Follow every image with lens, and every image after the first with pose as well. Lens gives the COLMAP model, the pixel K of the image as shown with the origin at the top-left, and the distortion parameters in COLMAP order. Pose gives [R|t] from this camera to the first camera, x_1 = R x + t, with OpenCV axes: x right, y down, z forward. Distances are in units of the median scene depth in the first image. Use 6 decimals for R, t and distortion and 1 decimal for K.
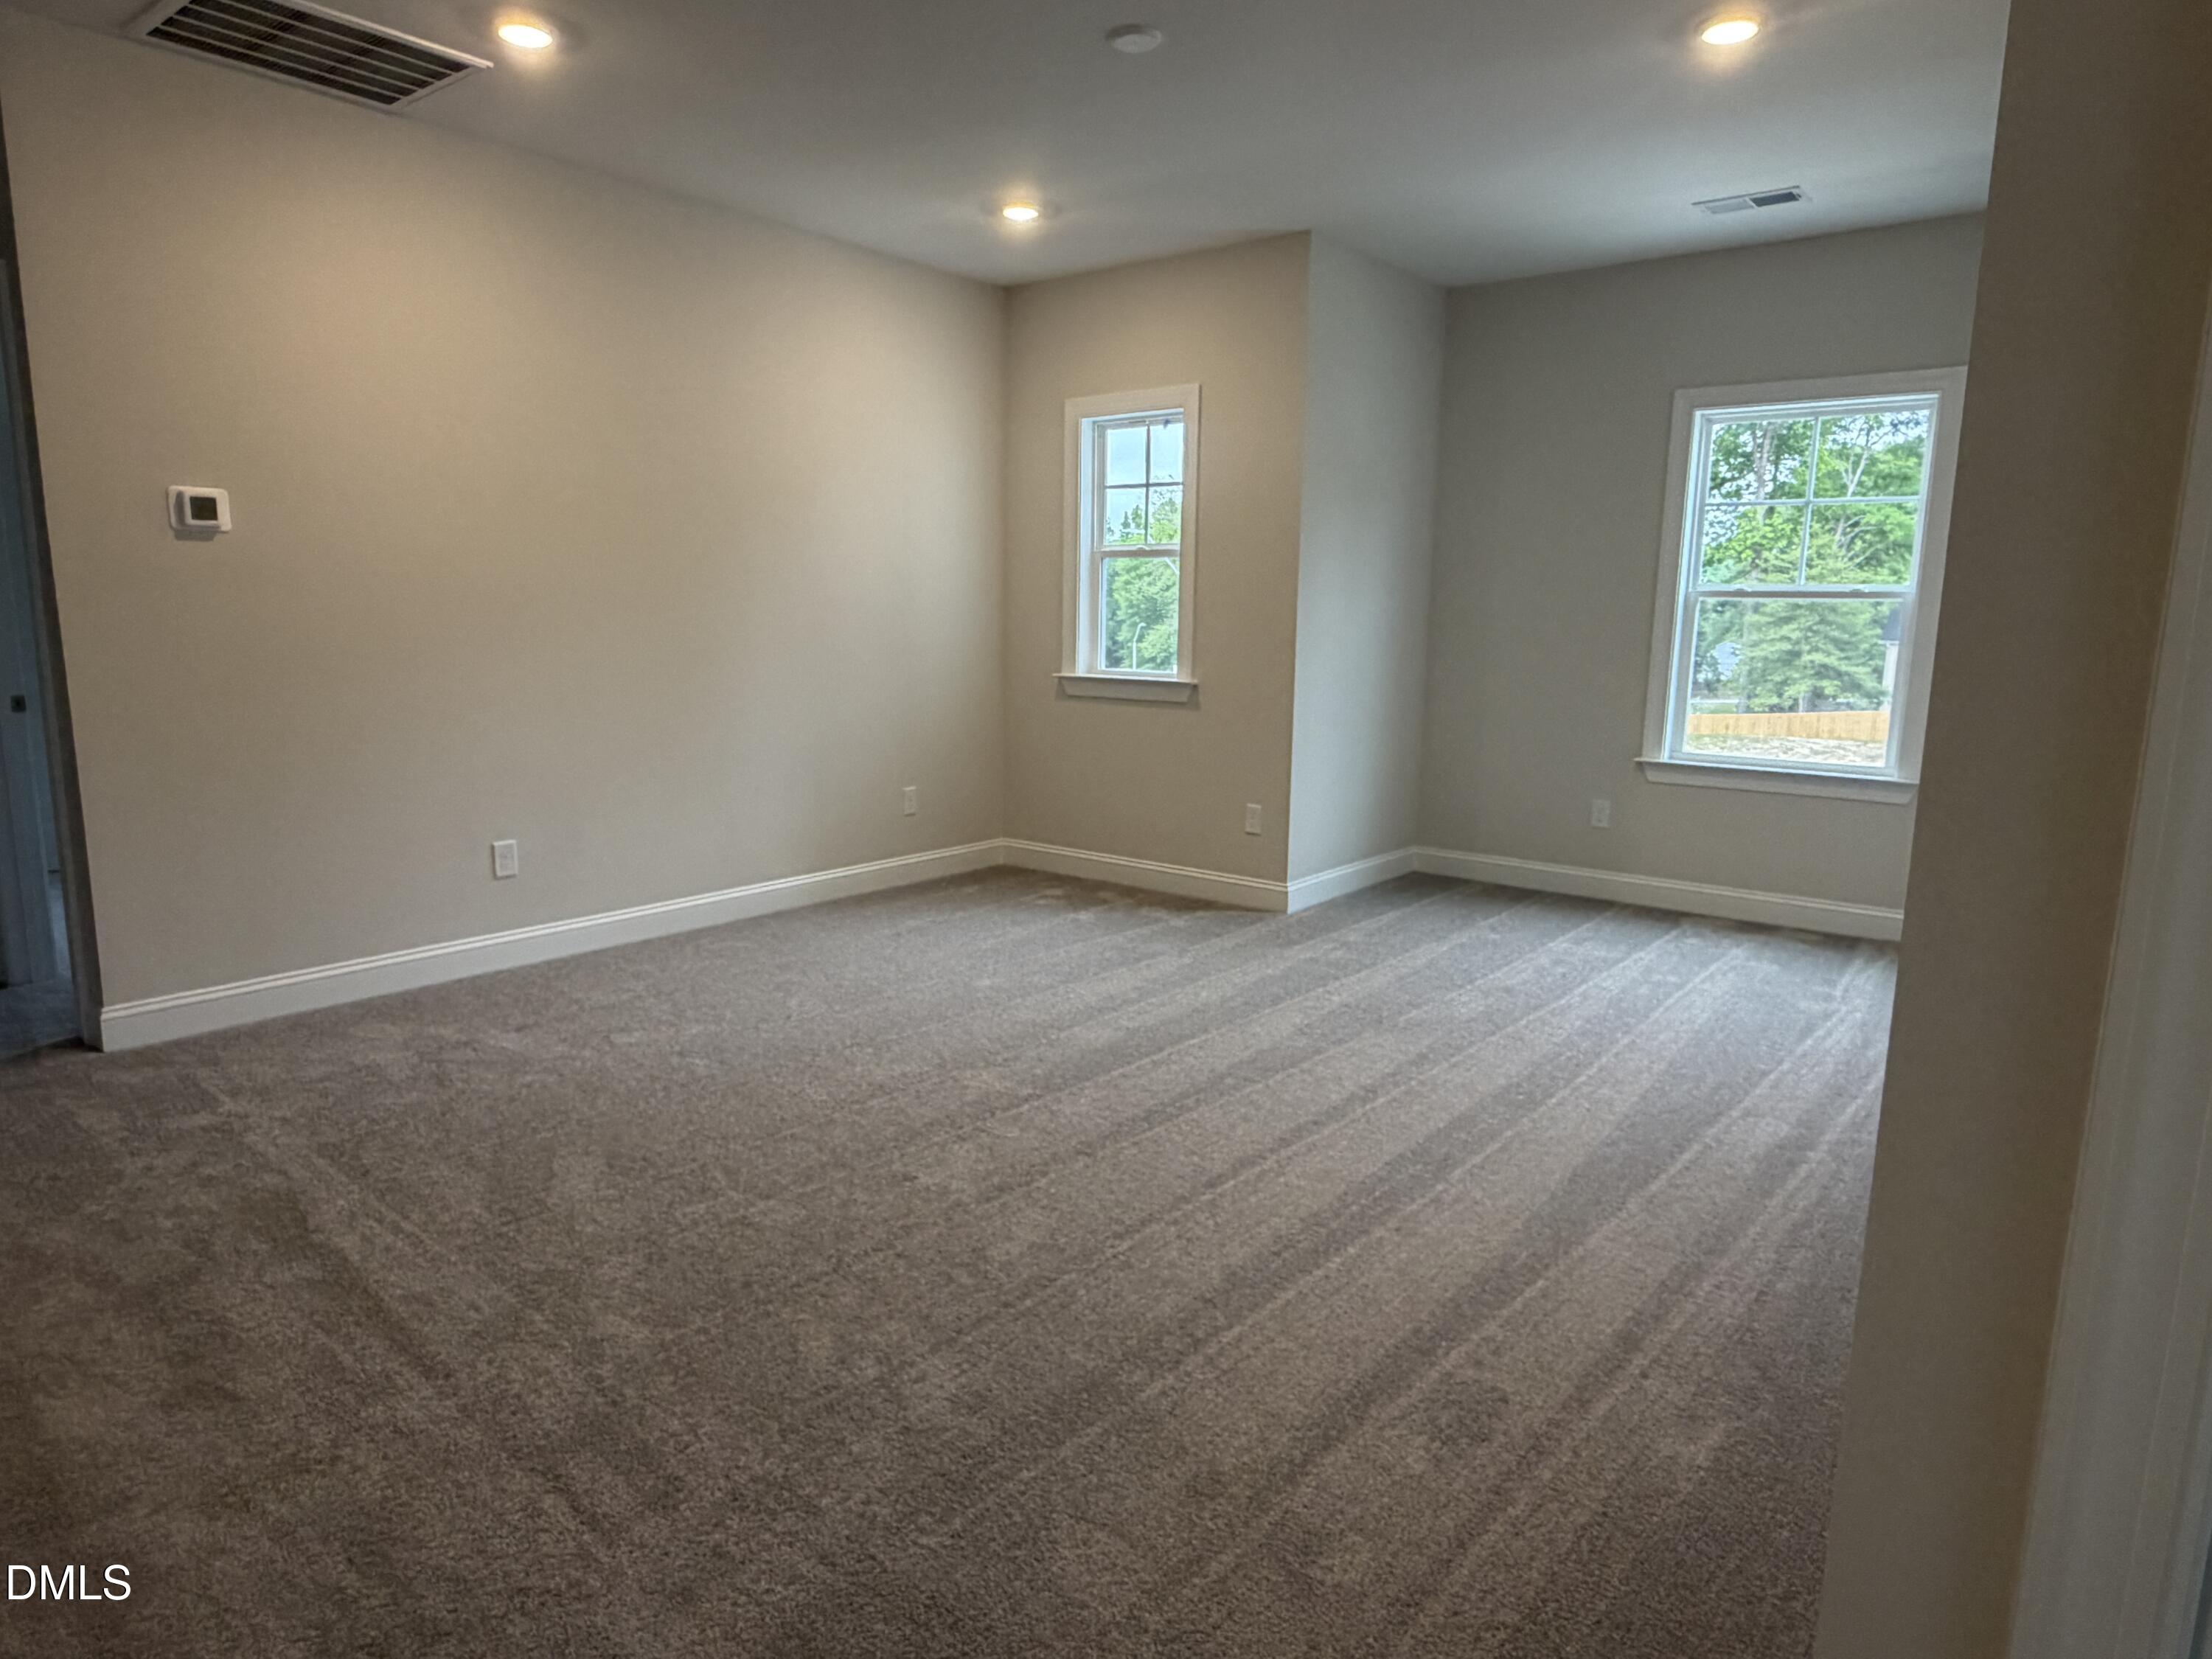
lens RADIAL K [[1276.5, 0, 1081.1], [0, 1276.5, 827.3], [0, 0, 1]] dist [-0.008608, 0.003623]
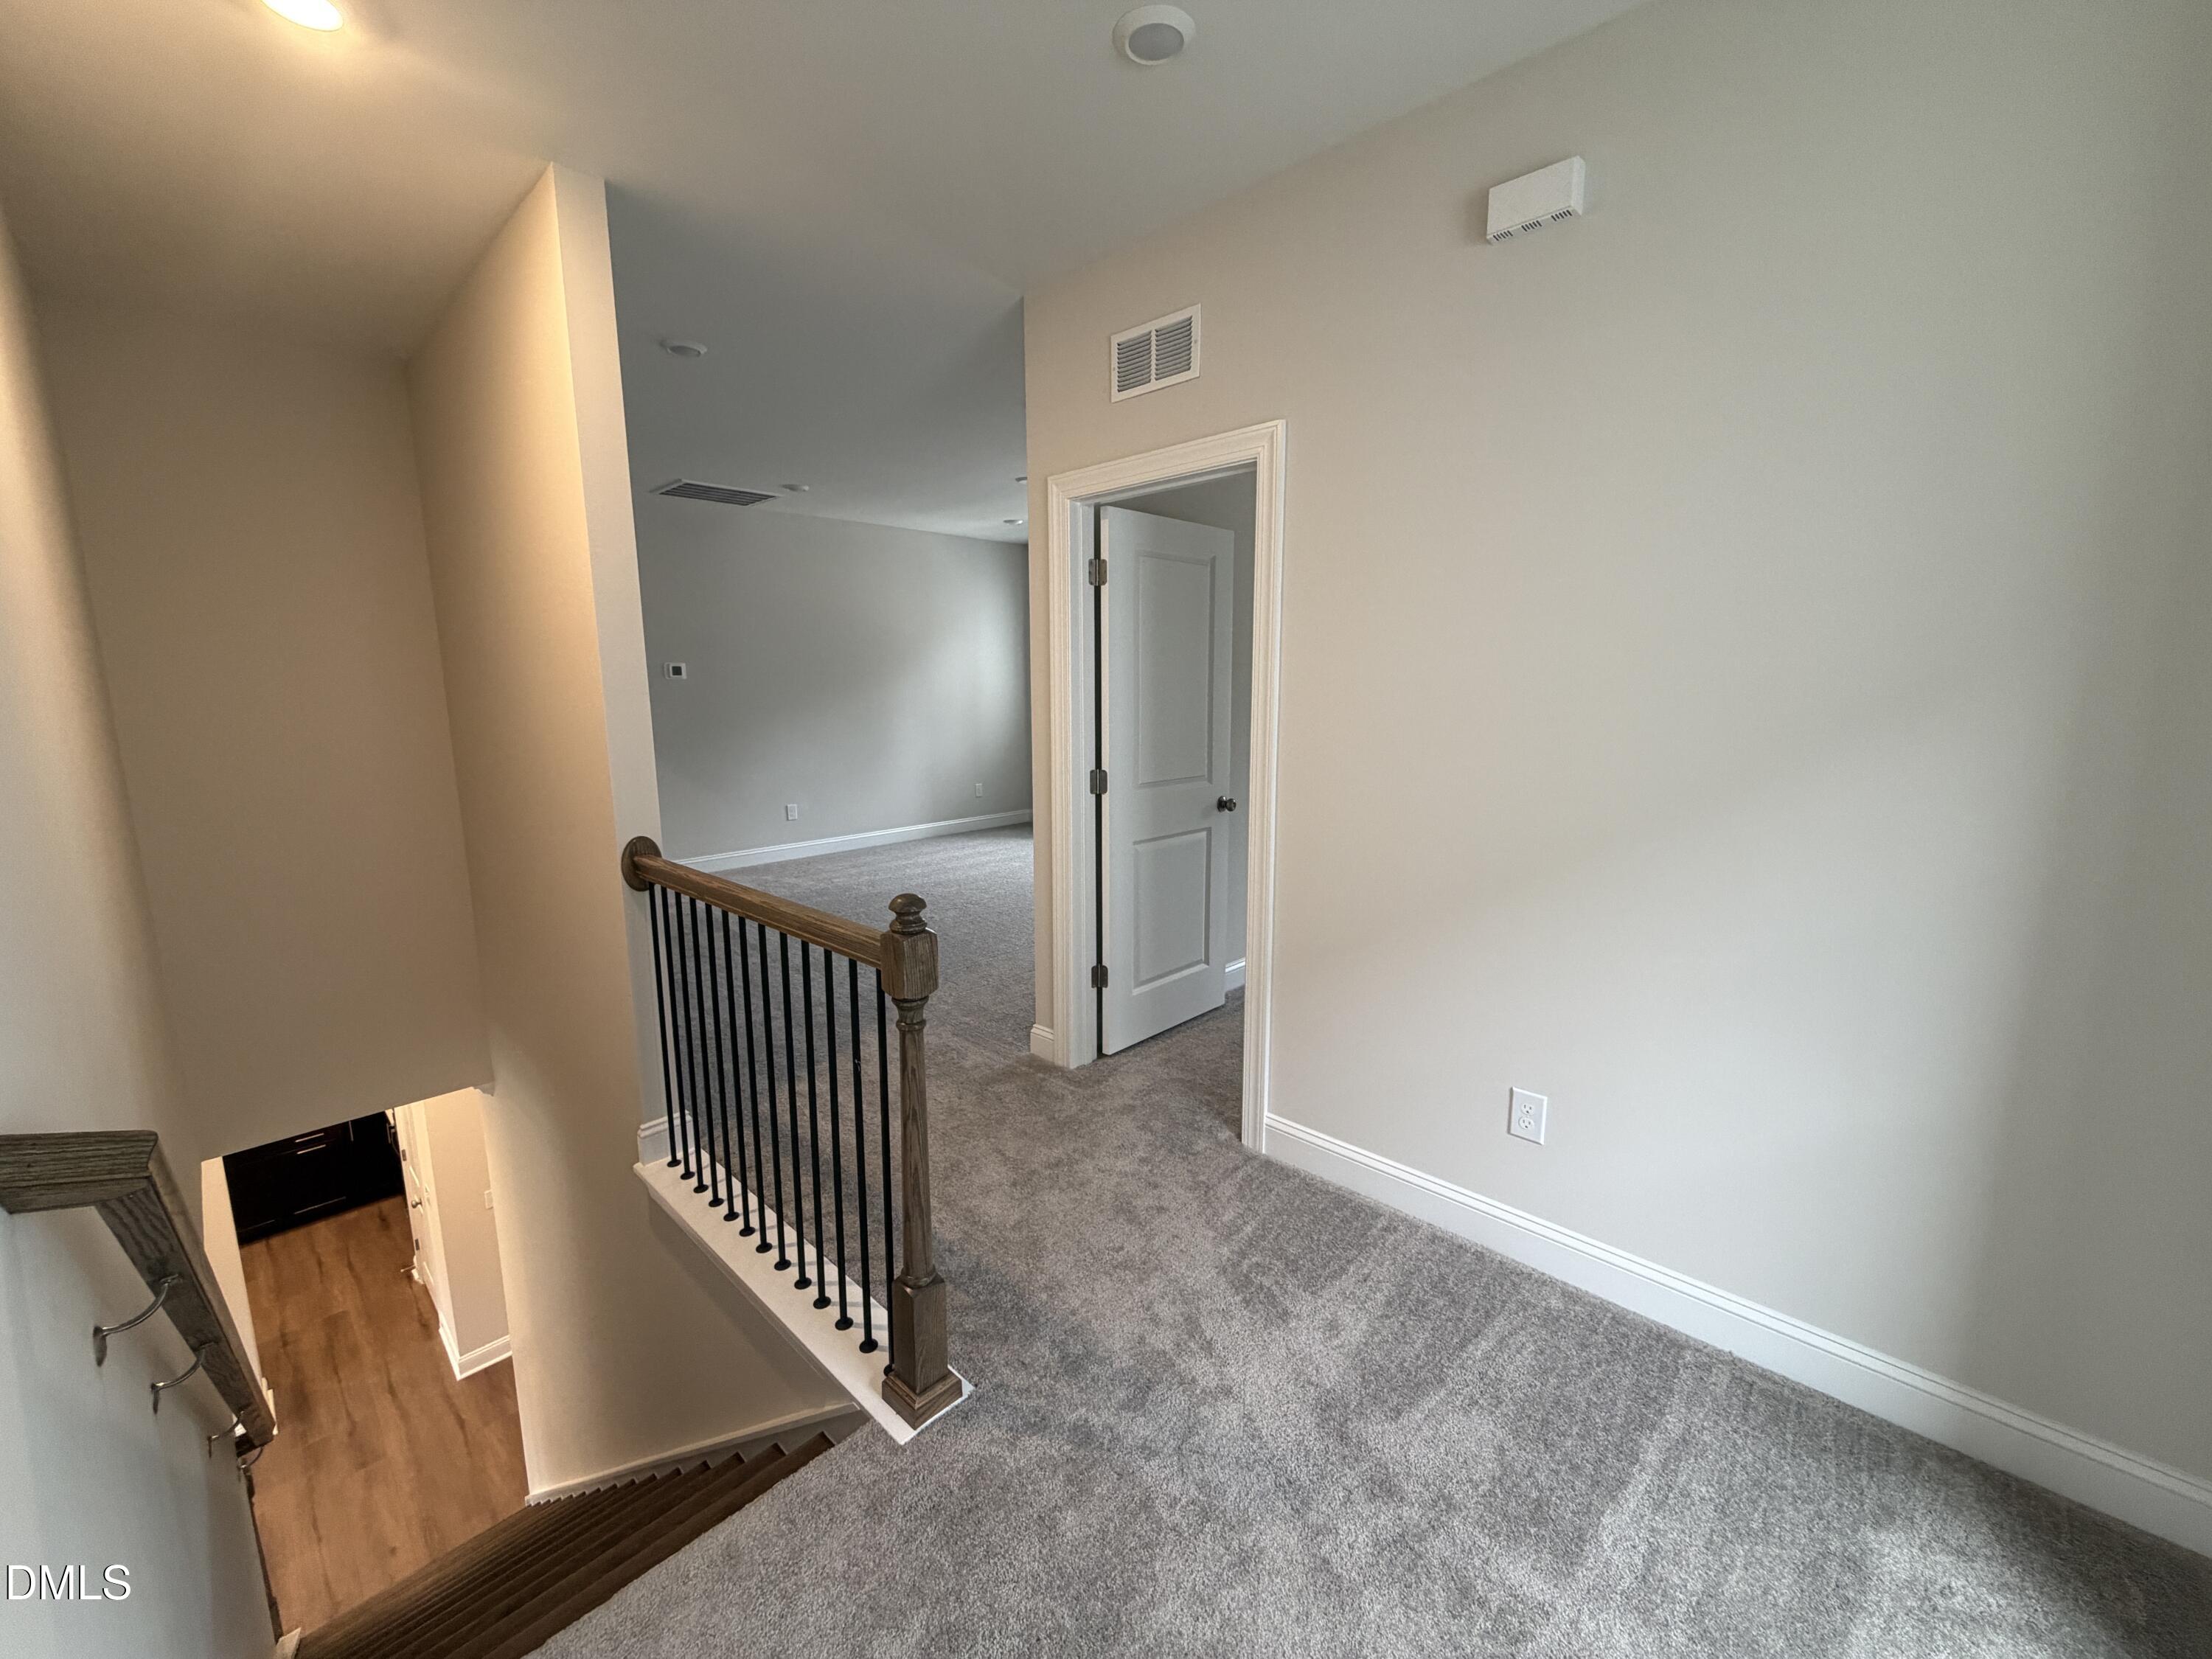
lens RADIAL K [[882.1, 0, 1104.4], [0, 882.1, 824.1], [0, 0, 1]] dist [-0.000409, -0.000024]
pose [[0.995062, -0.006531, -0.099045, 0.342336], [0.005380, 0.999915, -0.011879, 0.083204], [0.099114, 0.011288, 0.995012, -0.680085]]
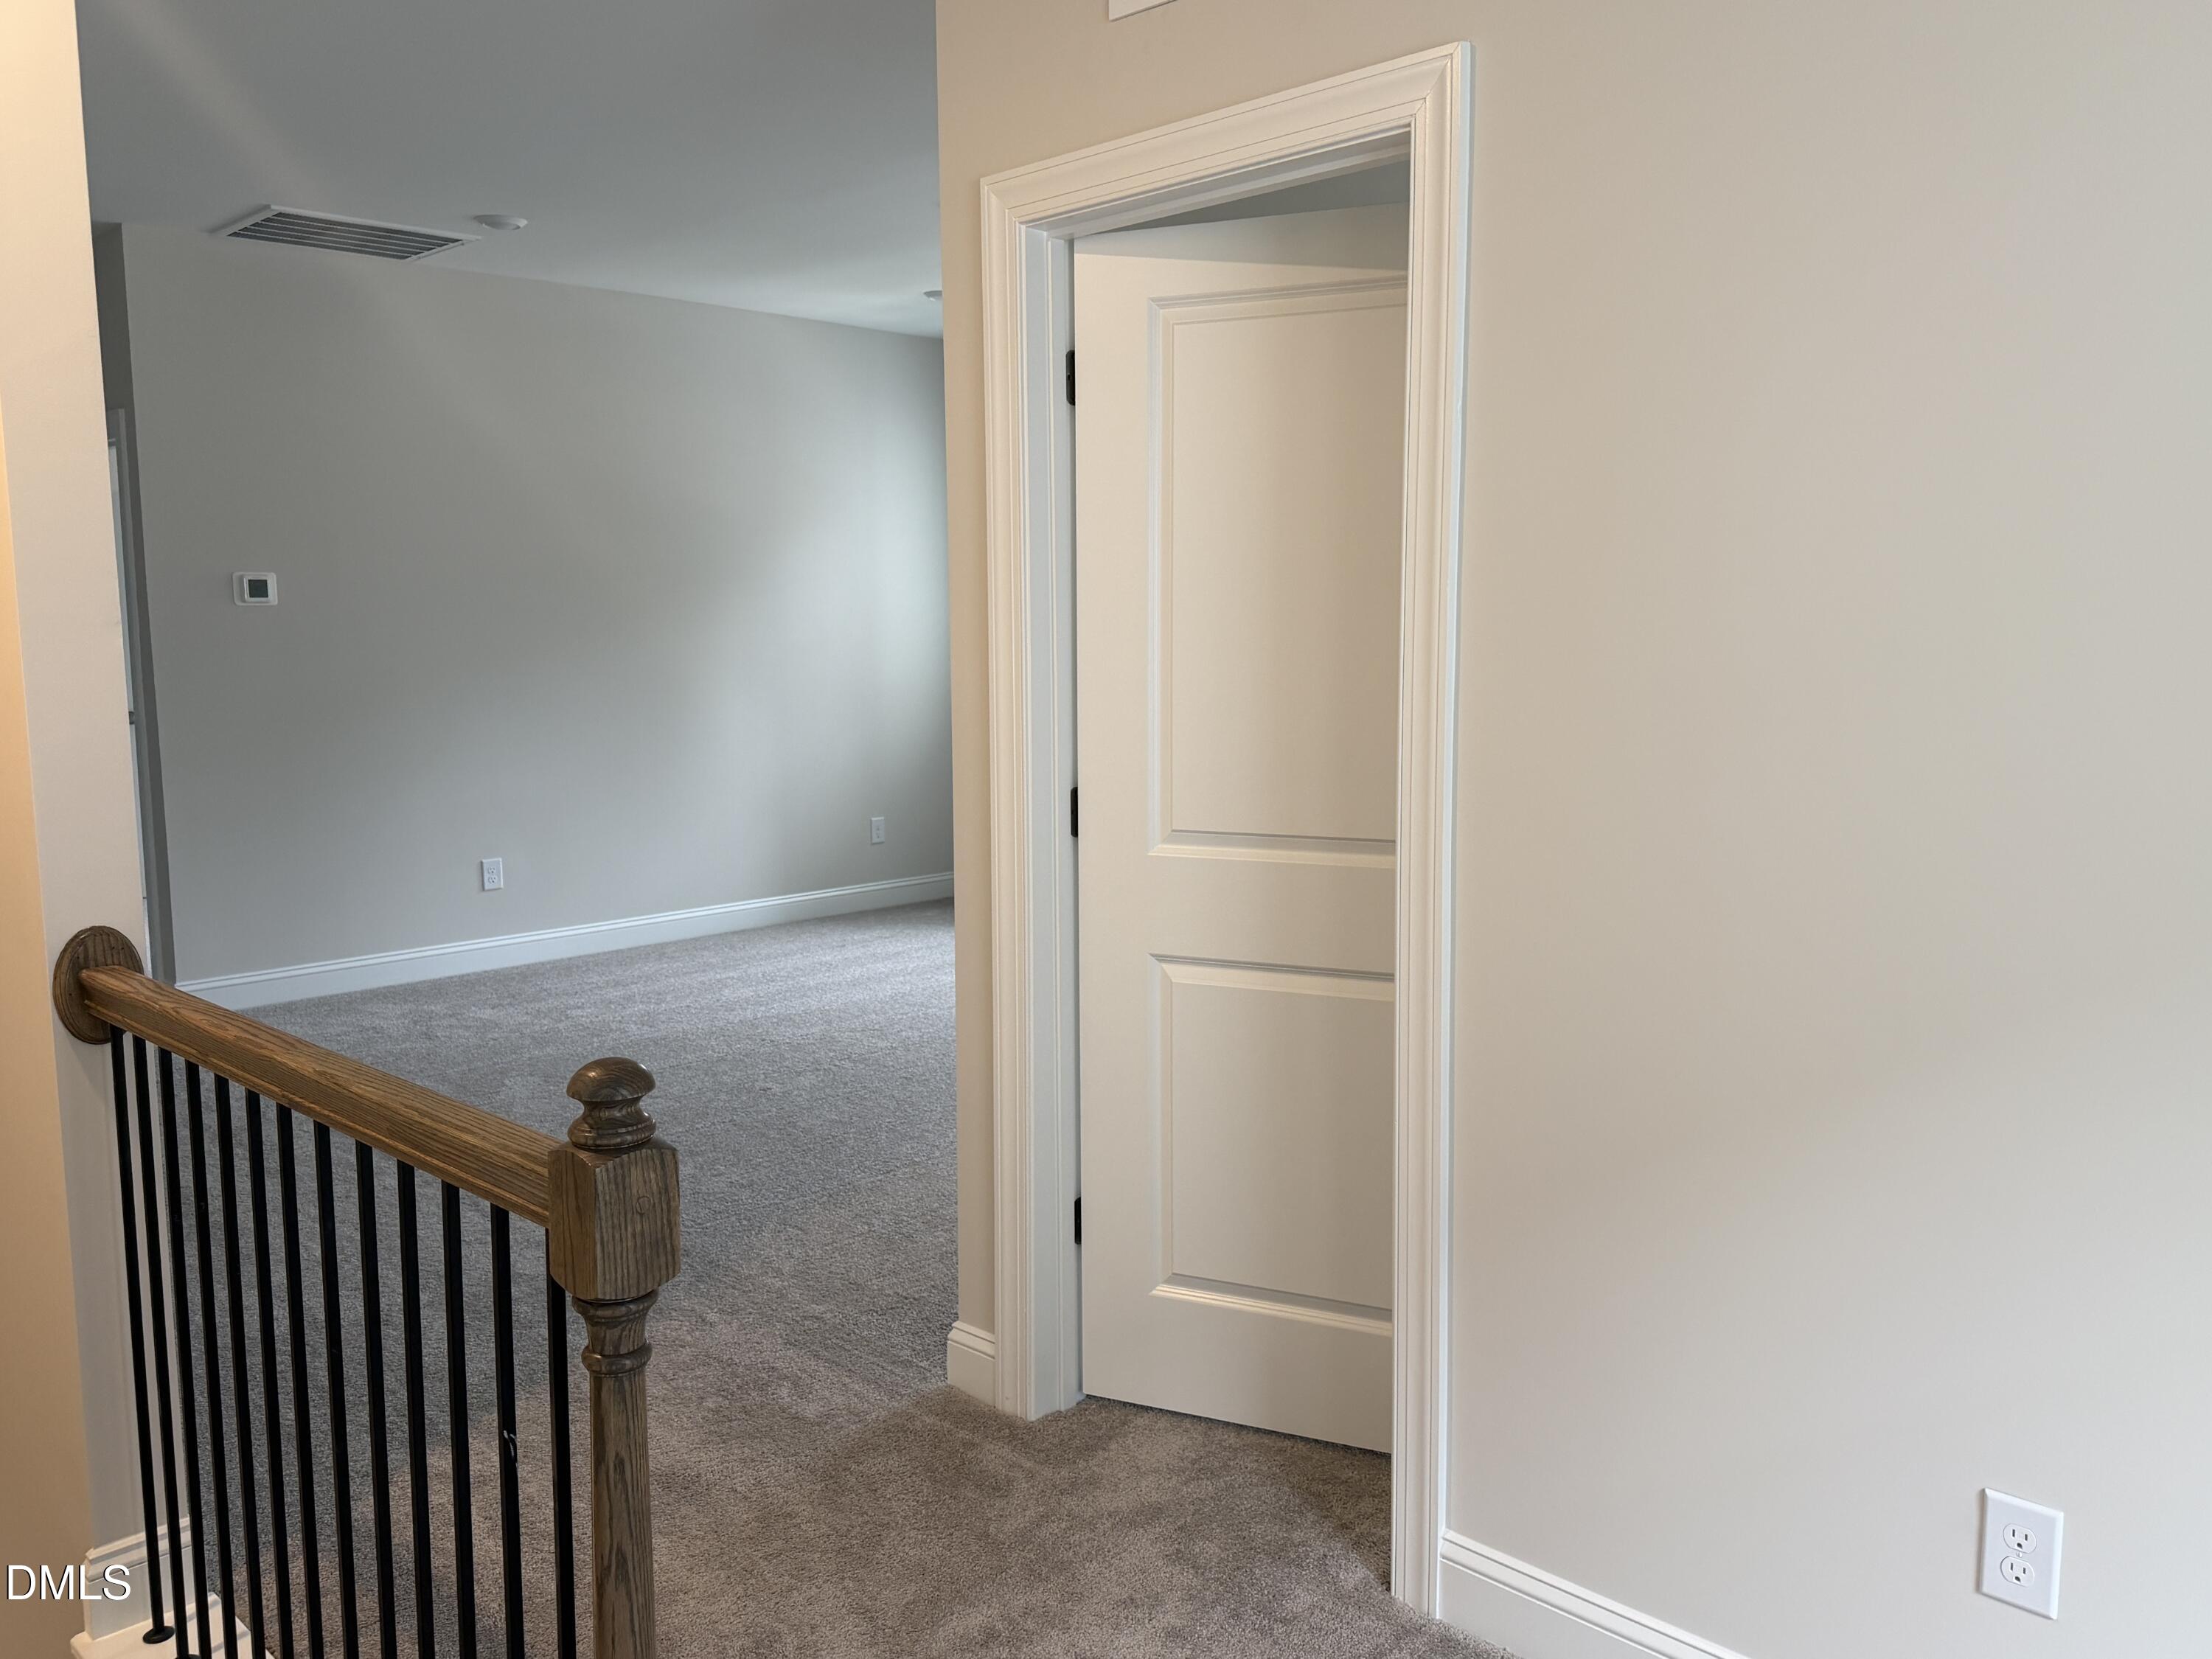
lens RADIAL K [[1733.4, 0, 1115.3], [0, 1733.4, 821.3], [0, 0, 1]] dist [0.063667, -0.078786]
pose [[0.993306, -0.010206, -0.115059, 0.358654], [0.003834, 0.998453, -0.055466, 0.081117], [0.115447, 0.054653, 0.991809, -0.623818]]
